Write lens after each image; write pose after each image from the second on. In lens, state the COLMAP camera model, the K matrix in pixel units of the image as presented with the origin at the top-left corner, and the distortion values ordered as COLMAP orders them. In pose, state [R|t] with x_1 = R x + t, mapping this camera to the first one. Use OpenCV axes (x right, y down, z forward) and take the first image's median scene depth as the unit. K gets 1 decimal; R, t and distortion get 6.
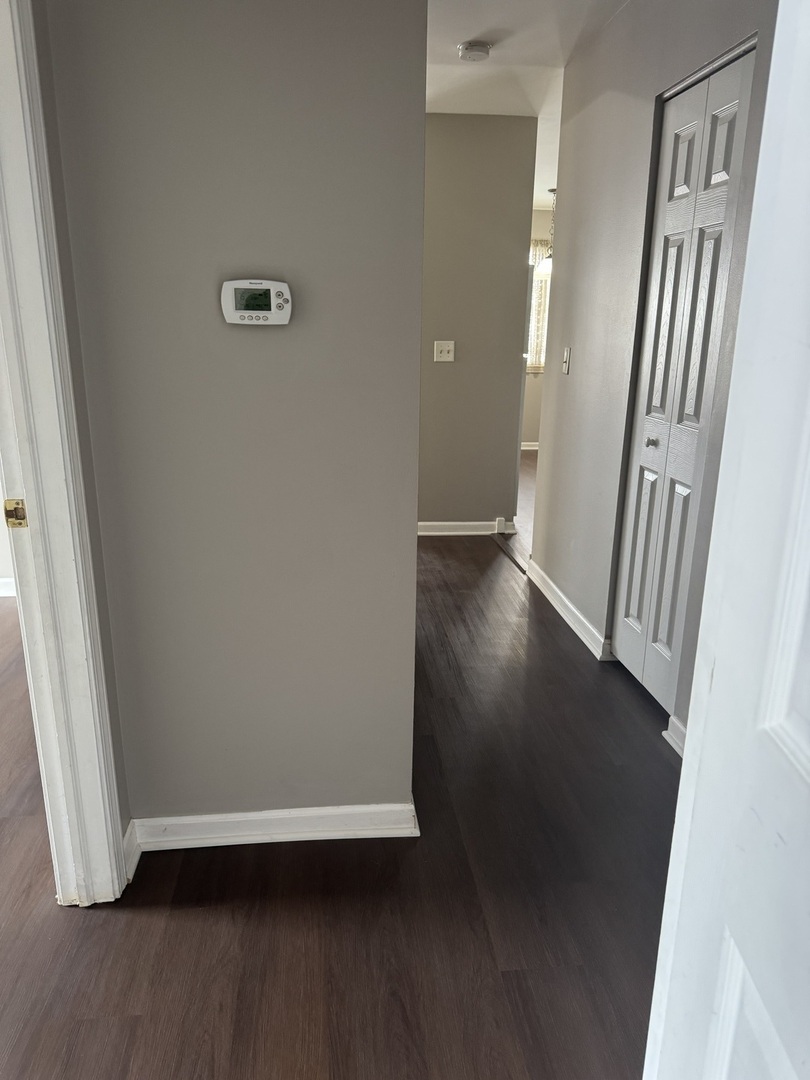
lens RADIAL K [[769.3, 0, 401.5], [0, 769.3, 540.1], [0, 0, 1]] dist [0.075225, -0.064967]
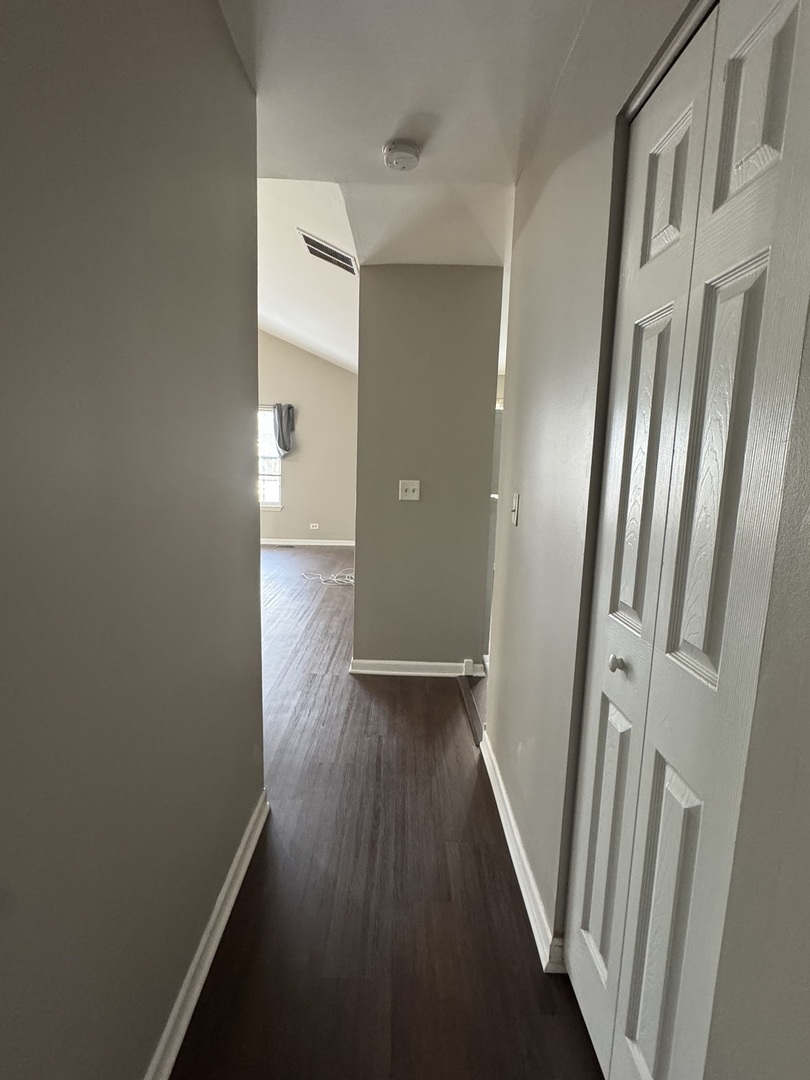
lens RADIAL K [[530.6, 0, 404.4], [0, 530.6, 542.6], [0, 0, 1]] dist [0.003141, 0.003983]
pose [[0.994863, 0.028271, -0.097206, 0.171104], [-0.040209, 0.991575, -0.123131, -0.139384], [0.092906, 0.126407, 0.987618, 0.501551]]
